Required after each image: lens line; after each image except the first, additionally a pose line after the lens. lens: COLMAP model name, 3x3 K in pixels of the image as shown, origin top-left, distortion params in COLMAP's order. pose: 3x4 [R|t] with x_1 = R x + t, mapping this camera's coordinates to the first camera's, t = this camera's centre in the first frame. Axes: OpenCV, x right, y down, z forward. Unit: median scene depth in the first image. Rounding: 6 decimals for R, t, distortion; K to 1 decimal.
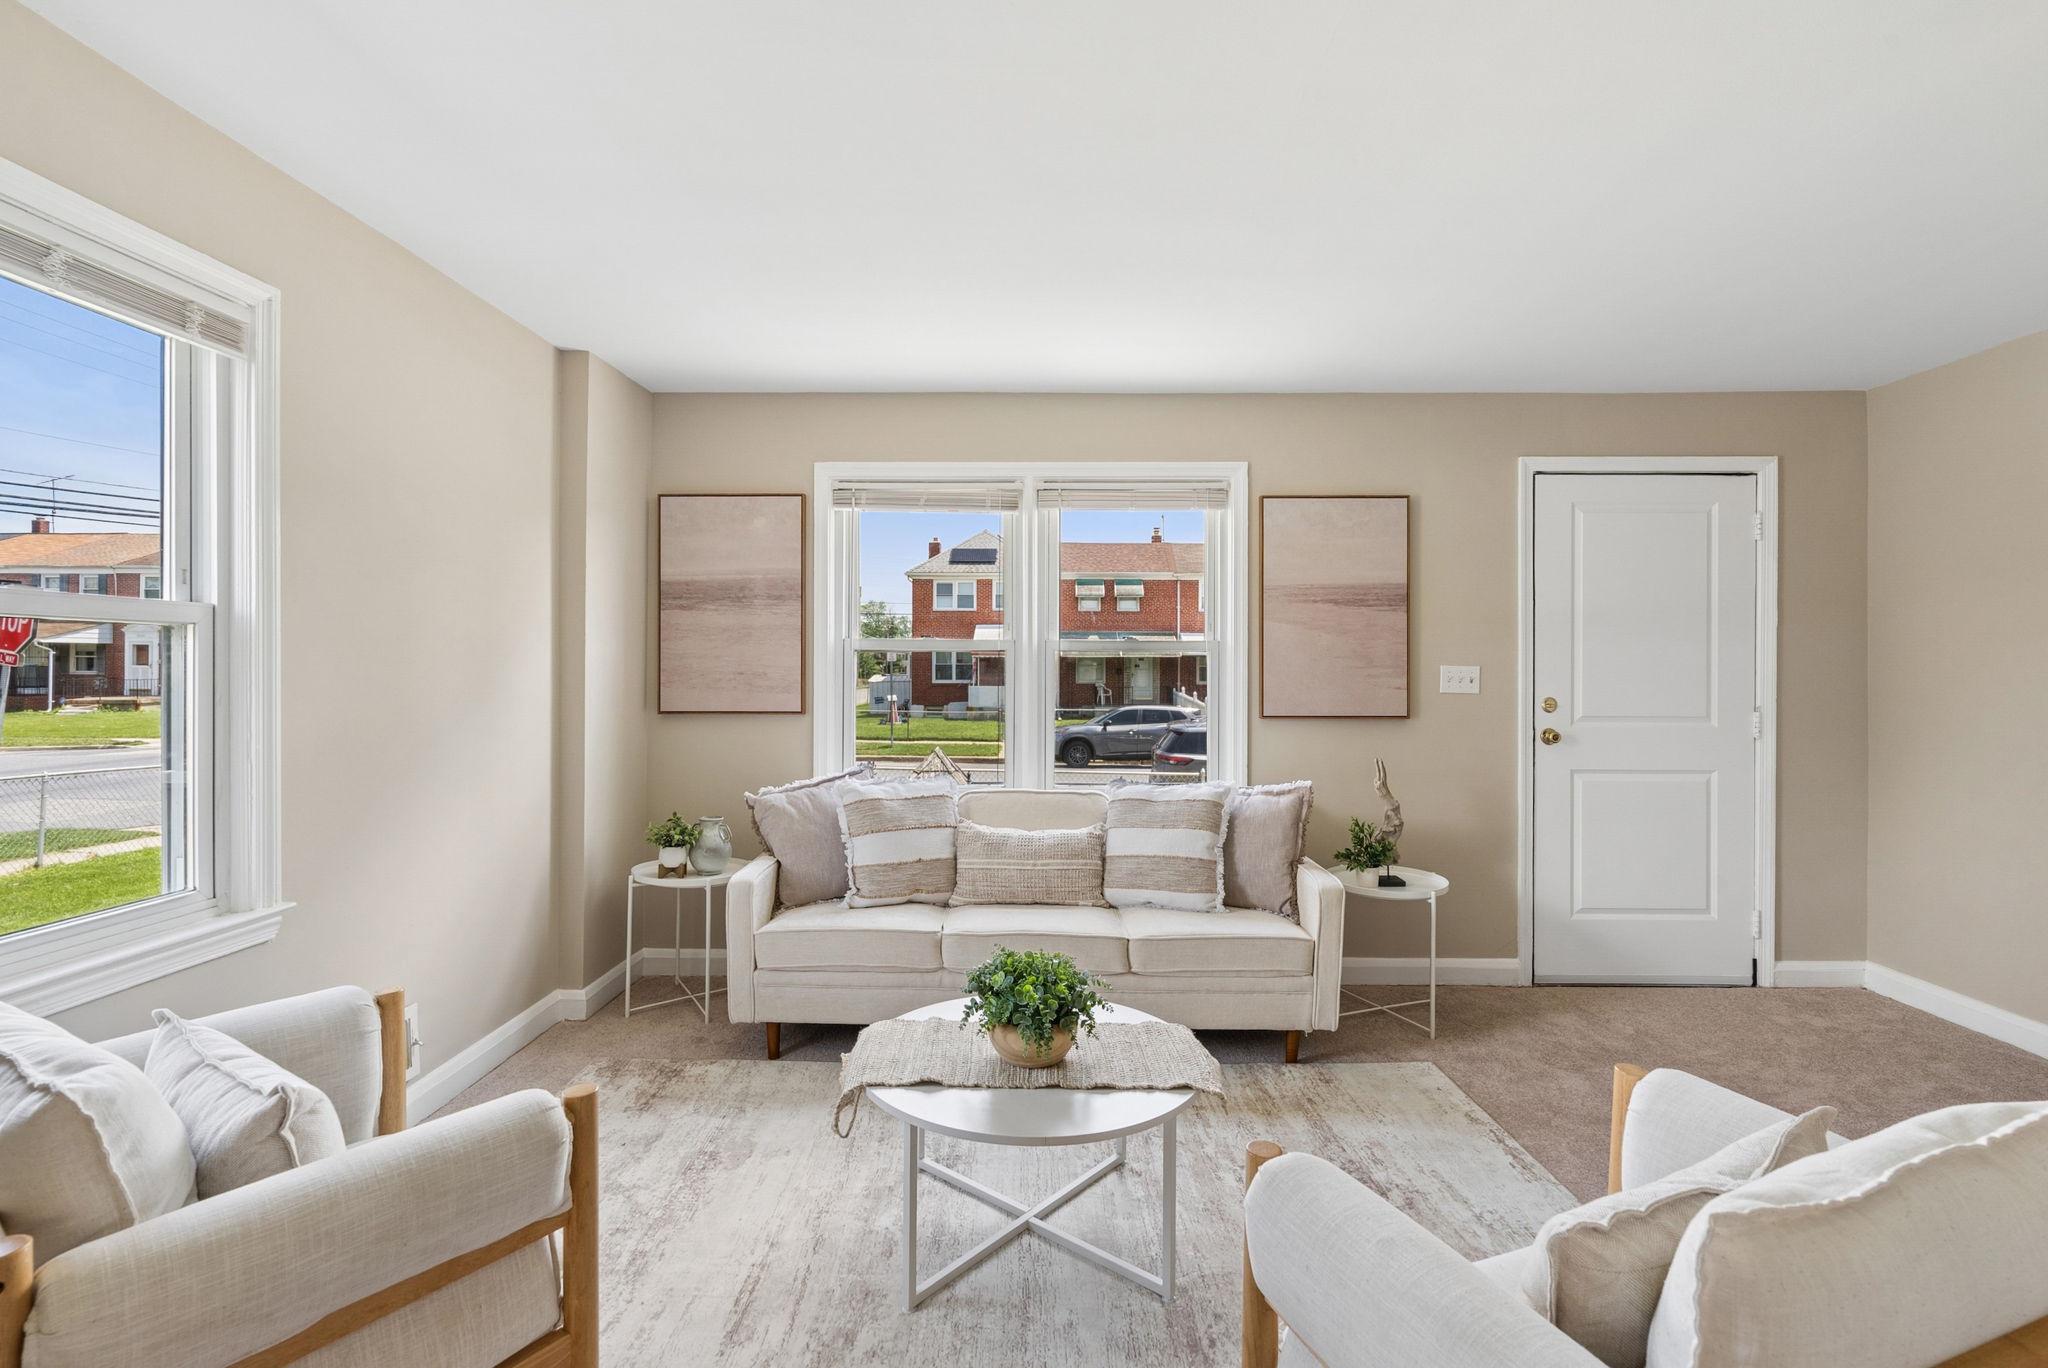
lens RADIAL K [[937.9, 0, 1025.1], [0, 937.9, 666.4], [0, 0, 1]] dist [-0.001193, 0.000382]
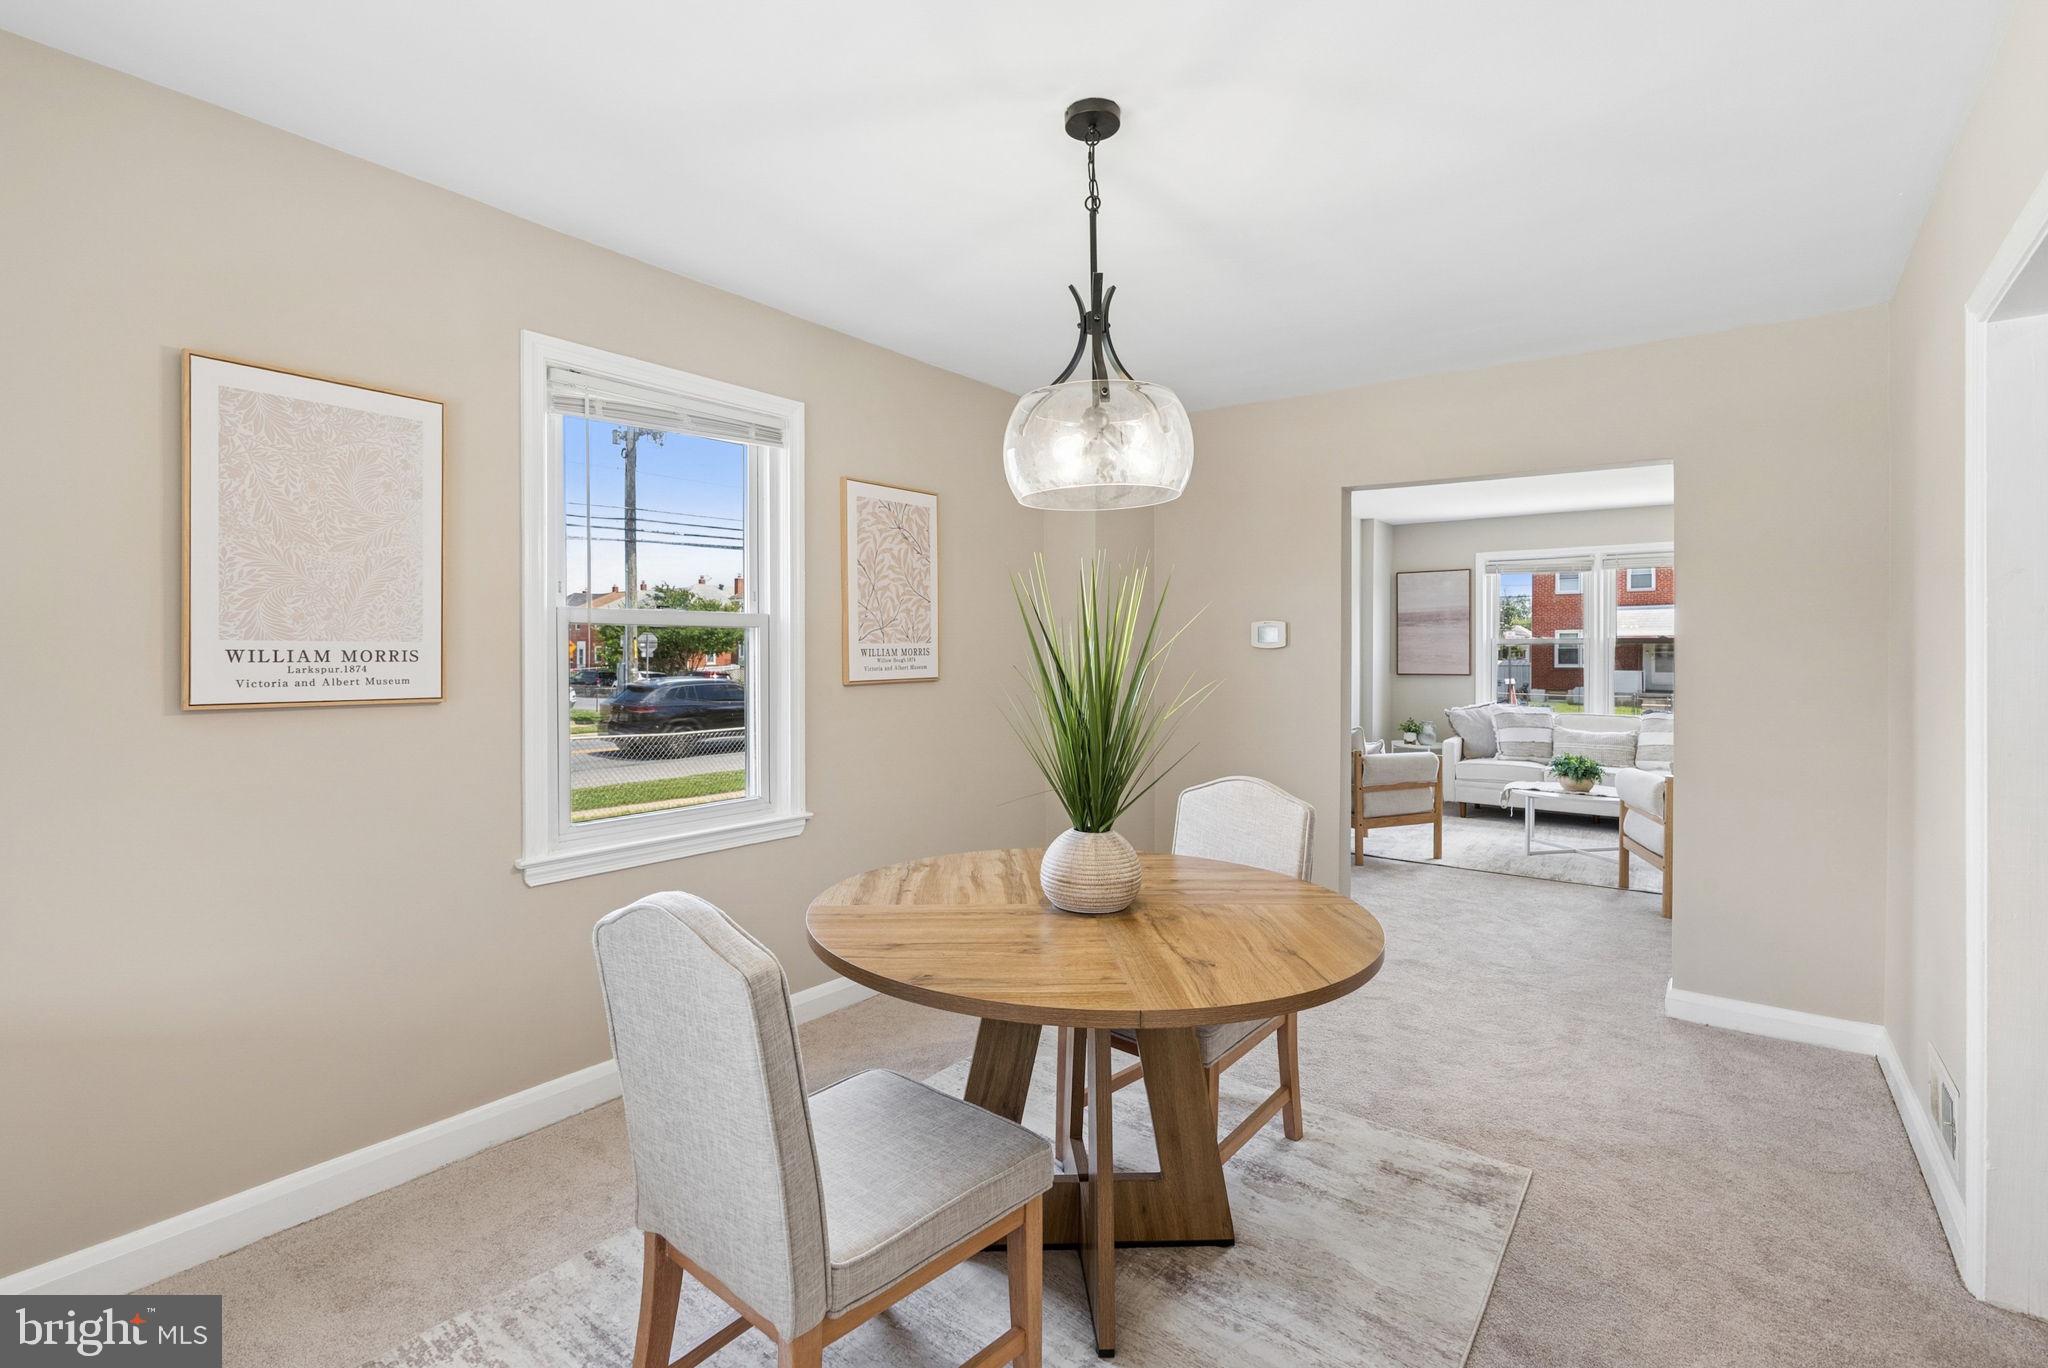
lens RADIAL K [[937.9, 0, 1025.1], [0, 937.9, 666.4], [0, 0, 1]] dist [-0.001193, 0.000382]
pose [[0.816228, 0.002000, -0.577727, 0.161038], [0.006885, 0.999889, 0.013188, -0.003326], [0.577690, -0.014742, 0.816123, -1.289322]]
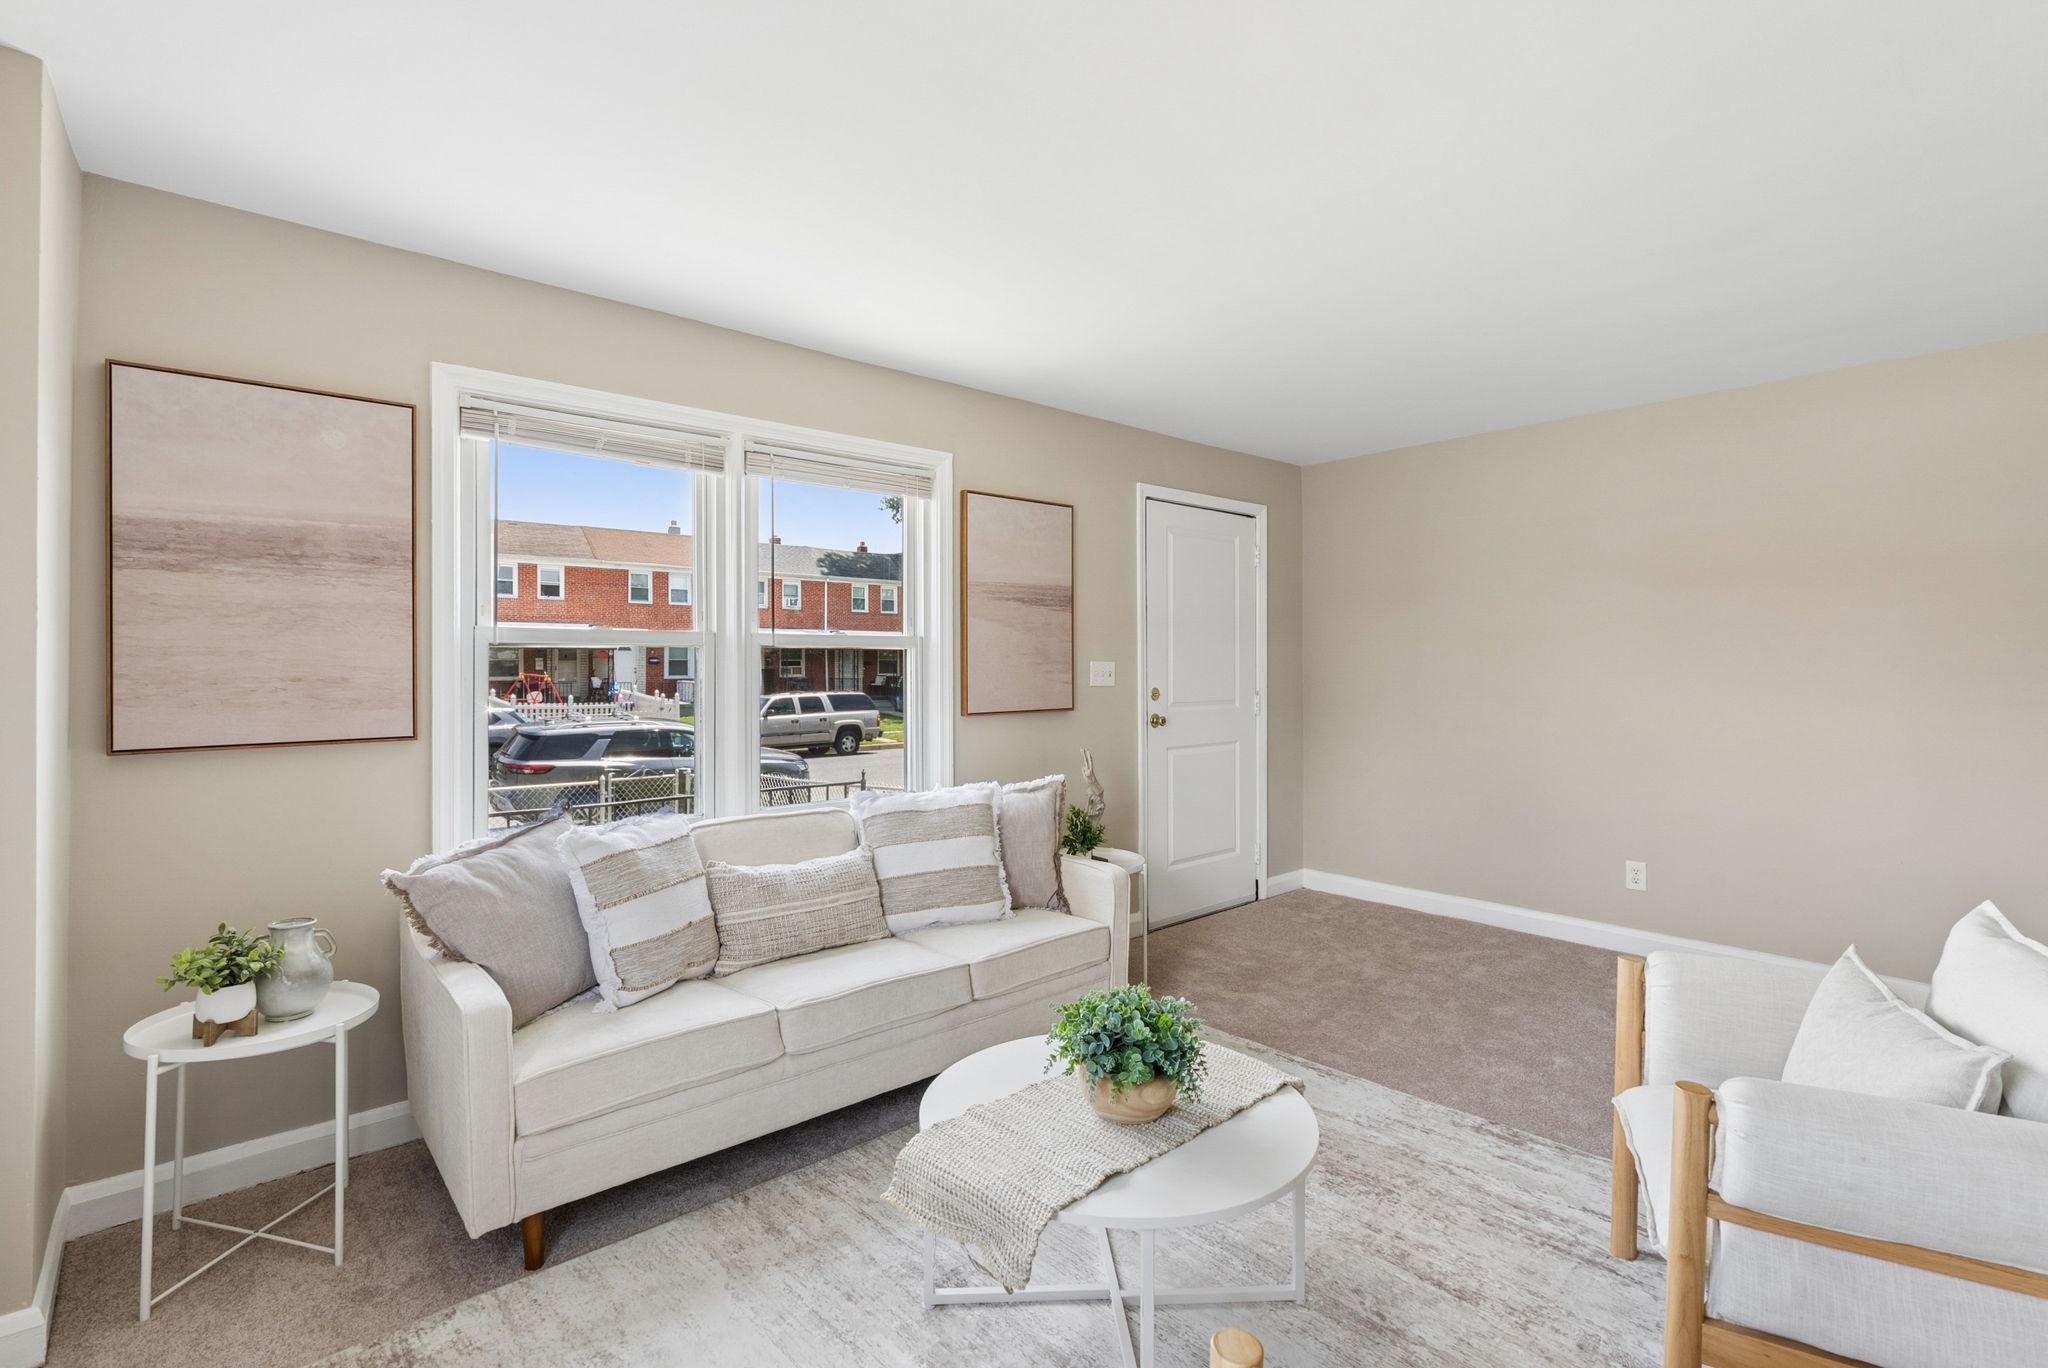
lens RADIAL K [[945.2, 0, 1021.2], [0, 945.2, 654.5], [0, 0, 1]] dist [-0.001389, 0.000353]
pose [[0.738688, 0.000250, 0.674047, -0.378999], [0.002476, 0.999992, -0.003085, -0.006013], [-0.674043, 0.003948, 0.738682, 0.230450]]
